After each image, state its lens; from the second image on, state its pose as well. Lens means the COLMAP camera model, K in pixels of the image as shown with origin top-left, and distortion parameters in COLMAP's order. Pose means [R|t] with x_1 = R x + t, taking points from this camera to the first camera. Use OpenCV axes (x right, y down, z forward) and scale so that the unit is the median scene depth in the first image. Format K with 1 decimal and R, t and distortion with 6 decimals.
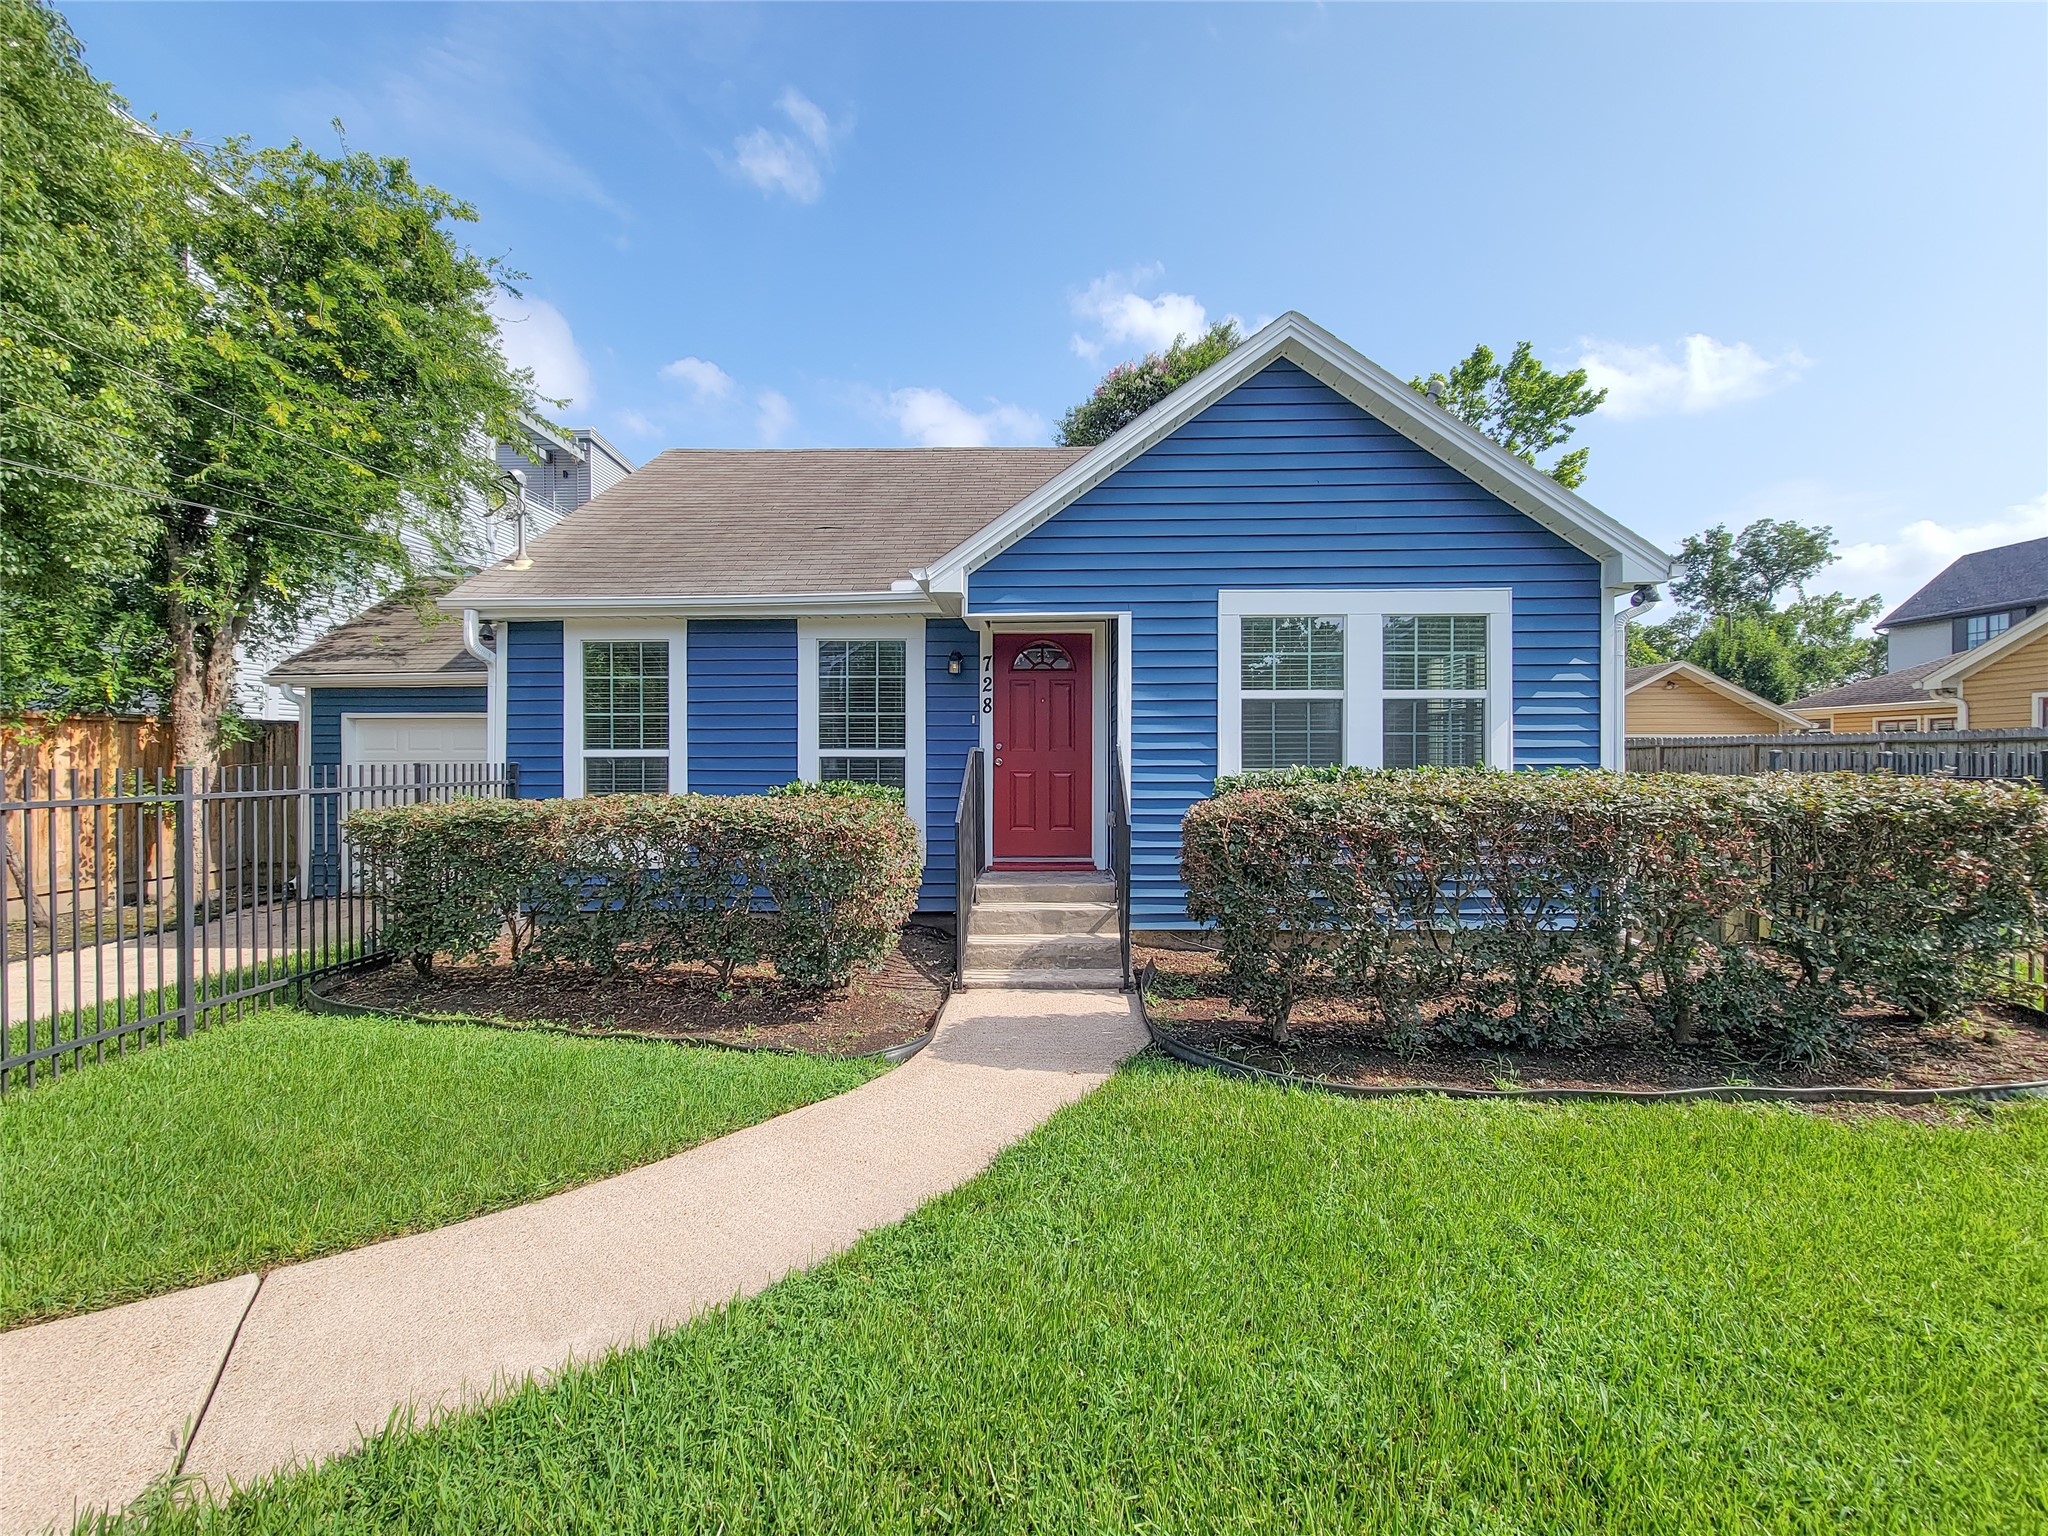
lens RADIAL K [[839.6, 0, 1025.6], [0, 839.6, 767.5], [0, 0, 1]] dist [0.005426, -0.004549]
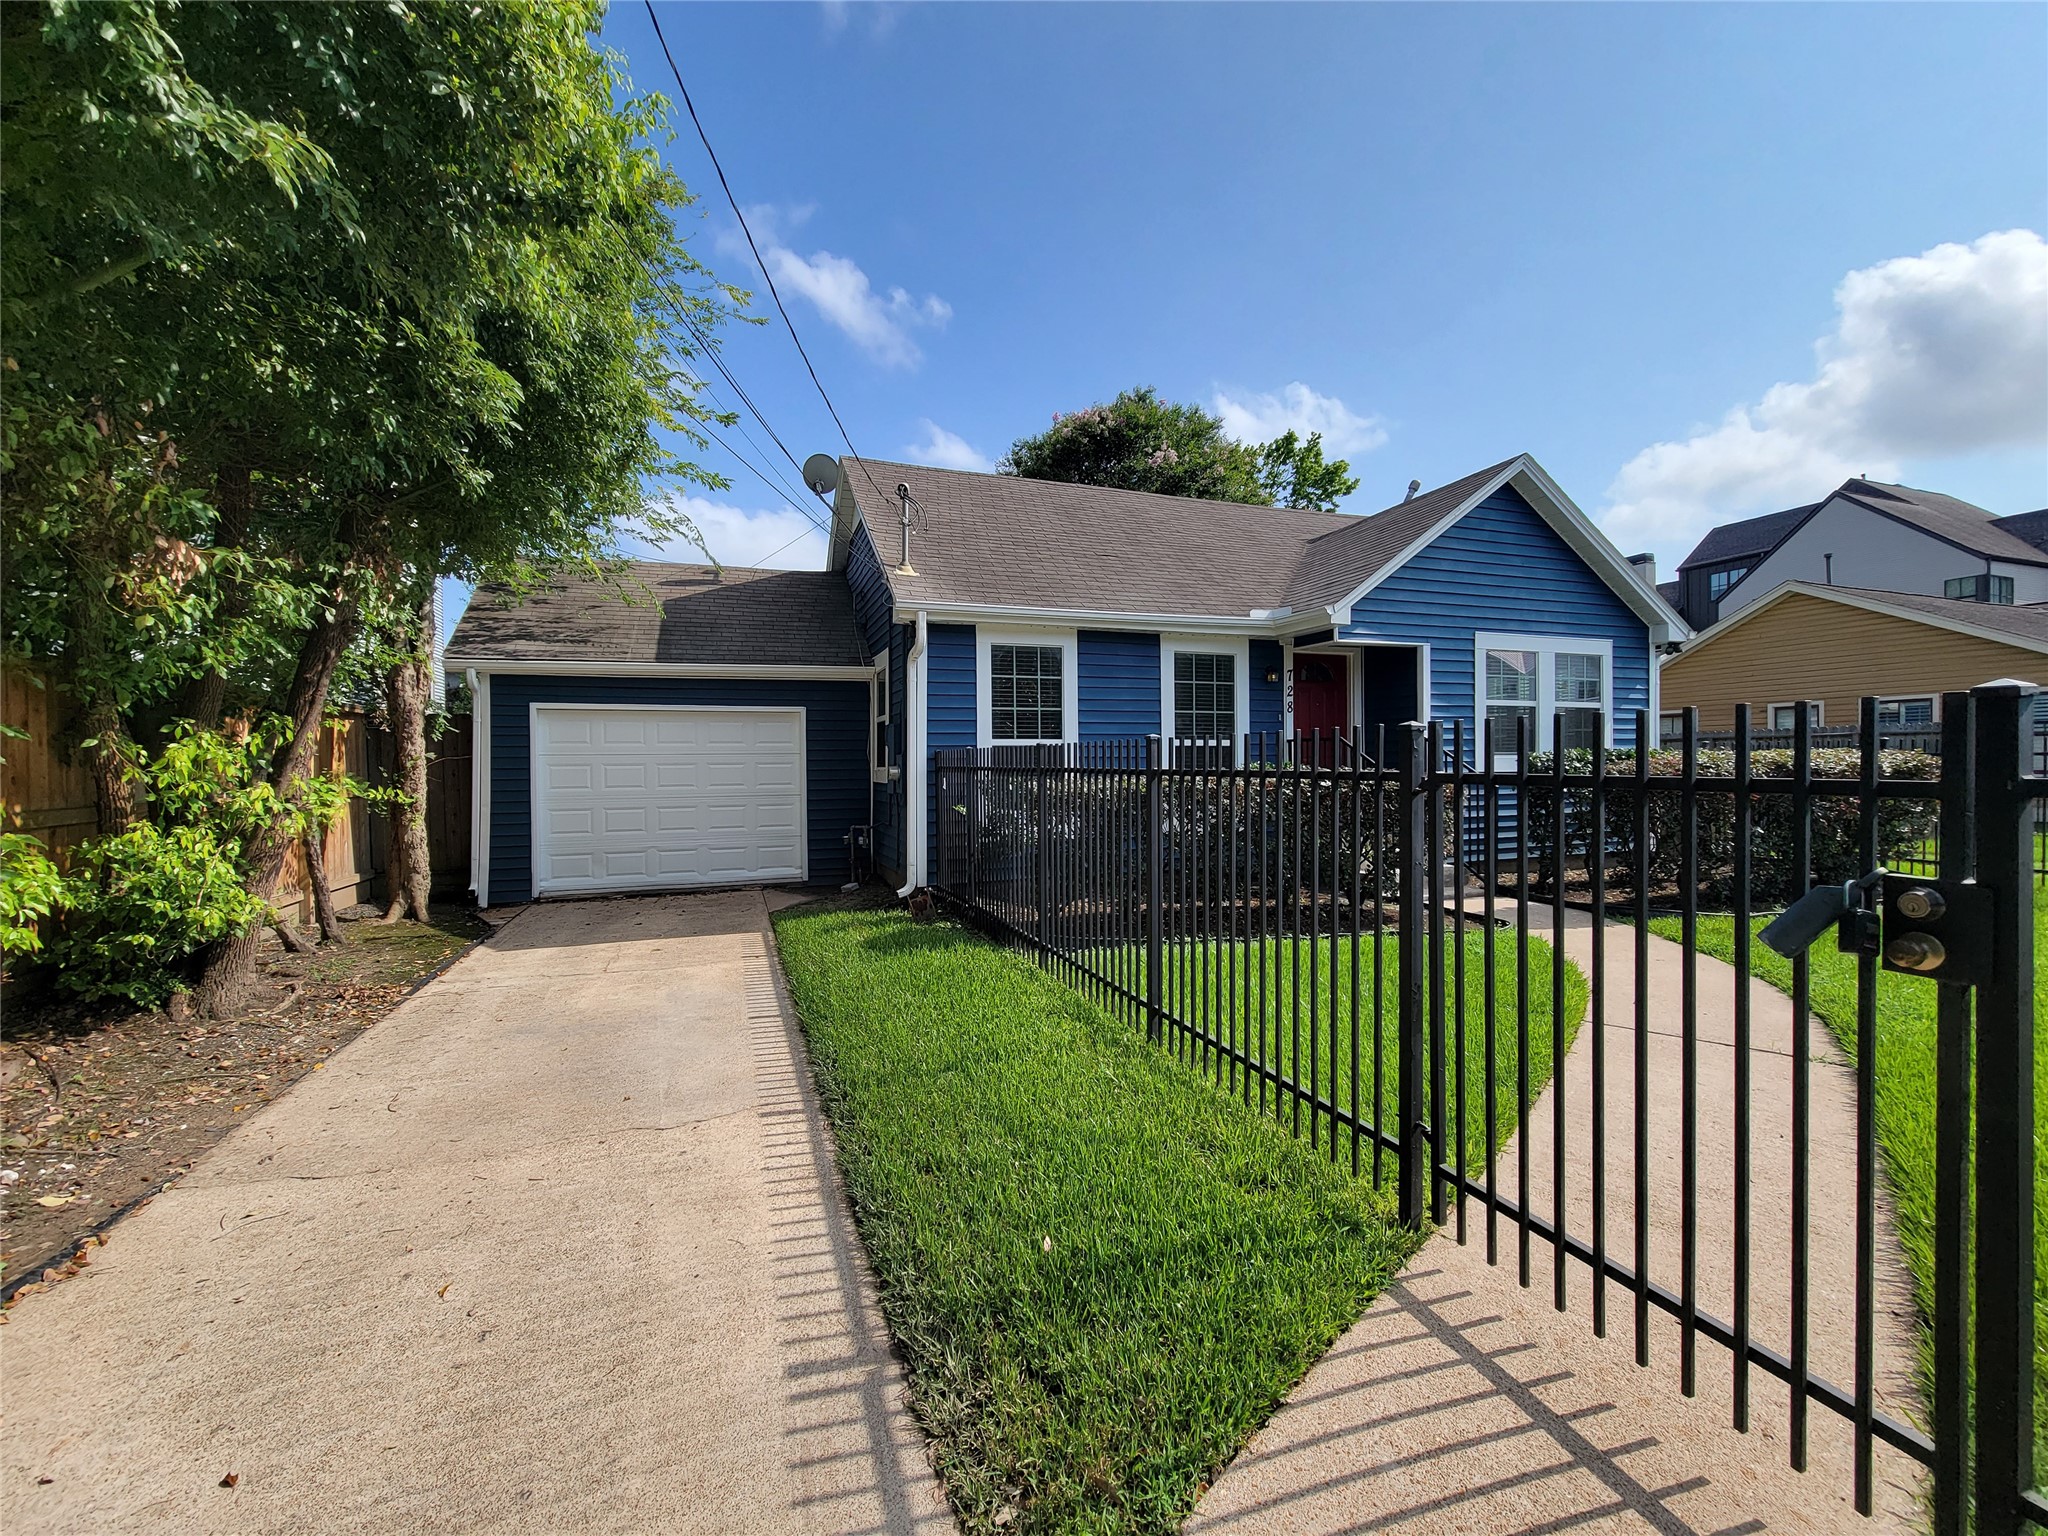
lens RADIAL K [[839.6, 0, 1021.4], [0, 839.6, 766.1], [0, 0, 1]] dist [0.005426, -0.004549]
pose [[0.931859, -0.007080, 0.362752, -0.911512], [0.010980, 0.999902, -0.008692, 0.025981], [-0.362654, 0.012083, 0.931845, -0.076941]]
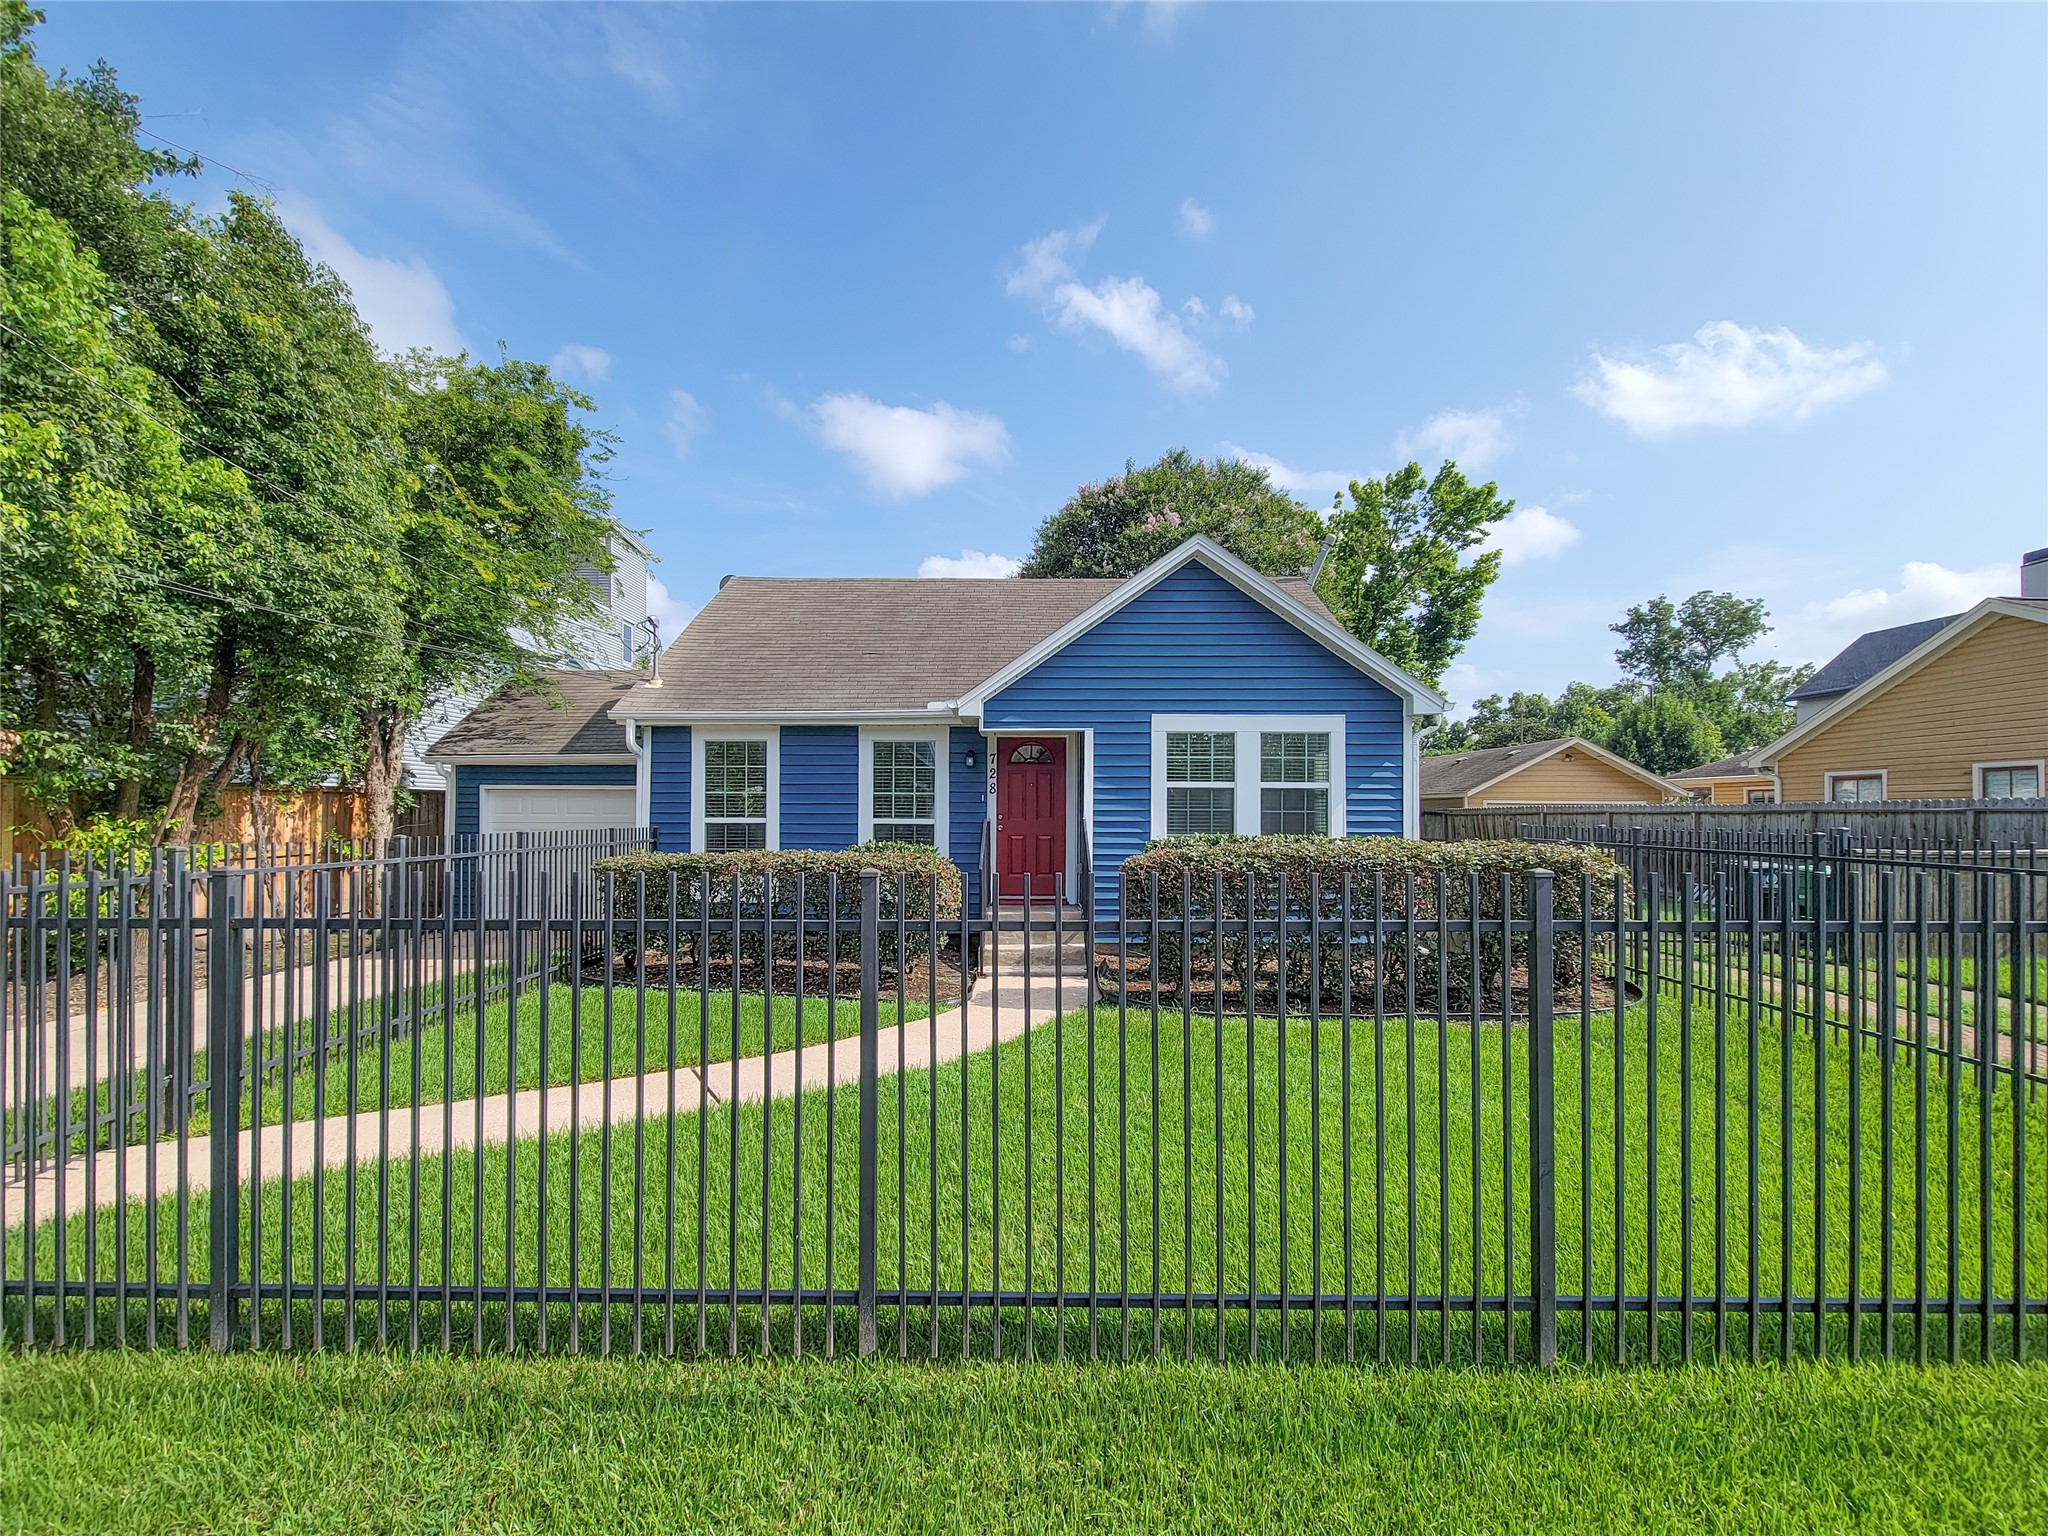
lens RADIAL K [[839.6, 0, 1018.6], [0, 839.6, 821.1], [0, 0, 1]] dist [0.005426, -0.004549]
pose [[0.999725, 0.004773, 0.022955, -0.034091], [-0.004728, 0.999987, -0.002005, -0.015658], [-0.022964, 0.001896, 0.999734, -0.417368]]
